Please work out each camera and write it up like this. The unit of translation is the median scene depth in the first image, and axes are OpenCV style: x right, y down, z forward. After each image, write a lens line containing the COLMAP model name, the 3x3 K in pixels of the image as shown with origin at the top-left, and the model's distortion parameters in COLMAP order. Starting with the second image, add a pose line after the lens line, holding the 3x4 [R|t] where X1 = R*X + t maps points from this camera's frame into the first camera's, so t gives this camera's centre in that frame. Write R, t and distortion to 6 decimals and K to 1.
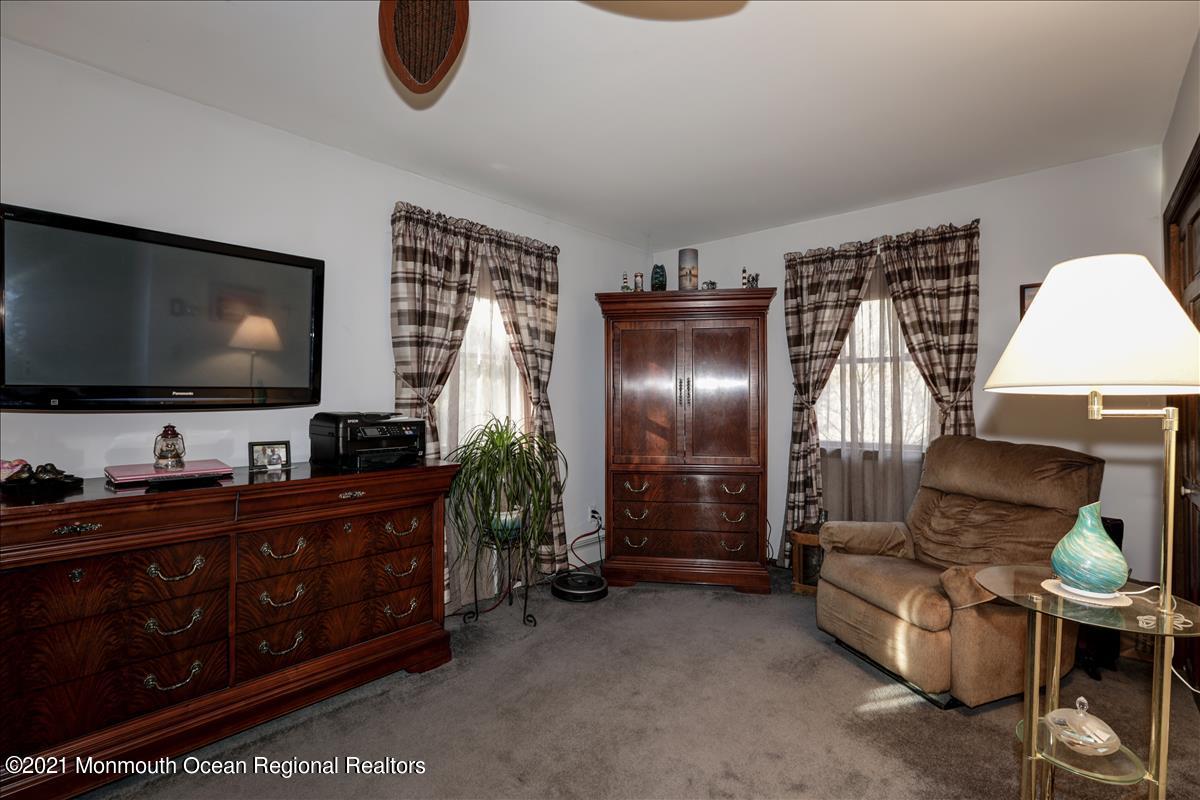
lens RADIAL K [[412.7, 0, 600.7], [0, 412.7, 386.1], [0, 0, 1]] dist [-0.001376, 0.000032]
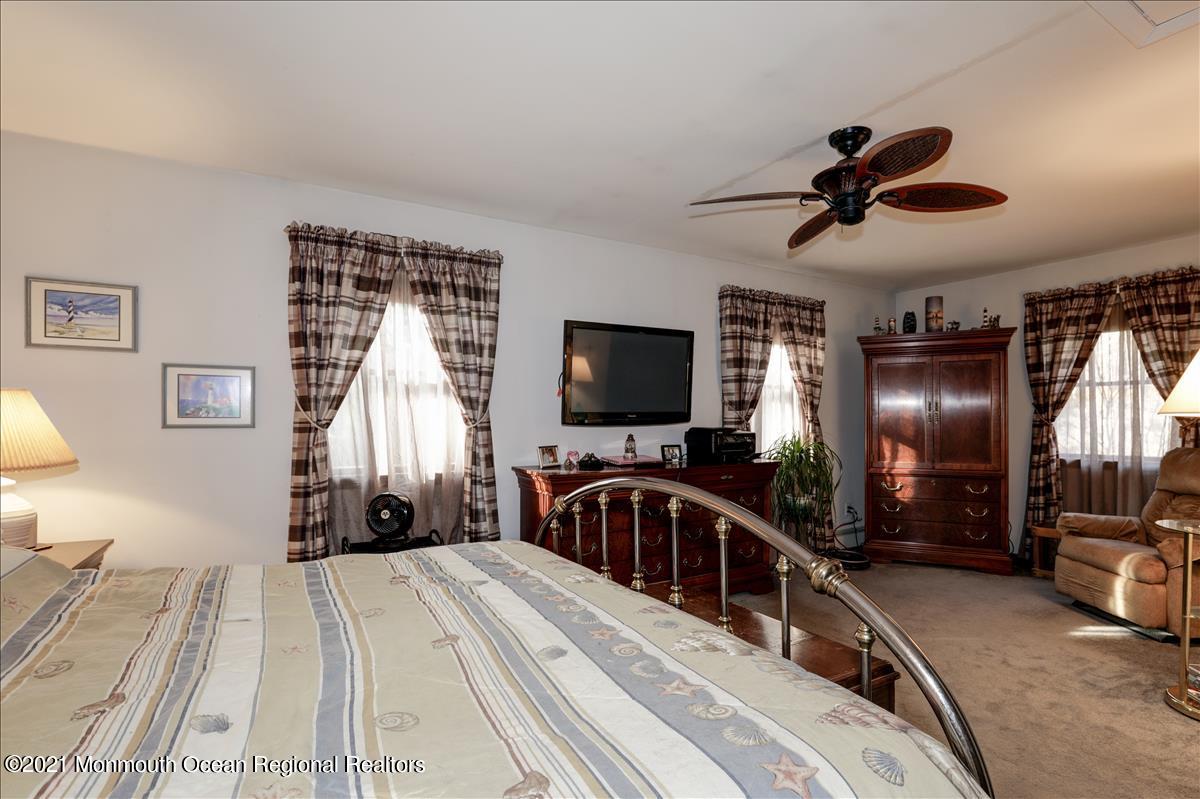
lens RADIAL K [[563.0, 0, 598.3], [0, 563.0, 402.0], [0, 0, 1]] dist [-0.001700, 0.010547]
pose [[0.976626, -0.008000, -0.214796, -0.430607], [0.010387, 0.999896, 0.009987, -0.044392], [0.214694, -0.011984, 0.976608, -0.907275]]
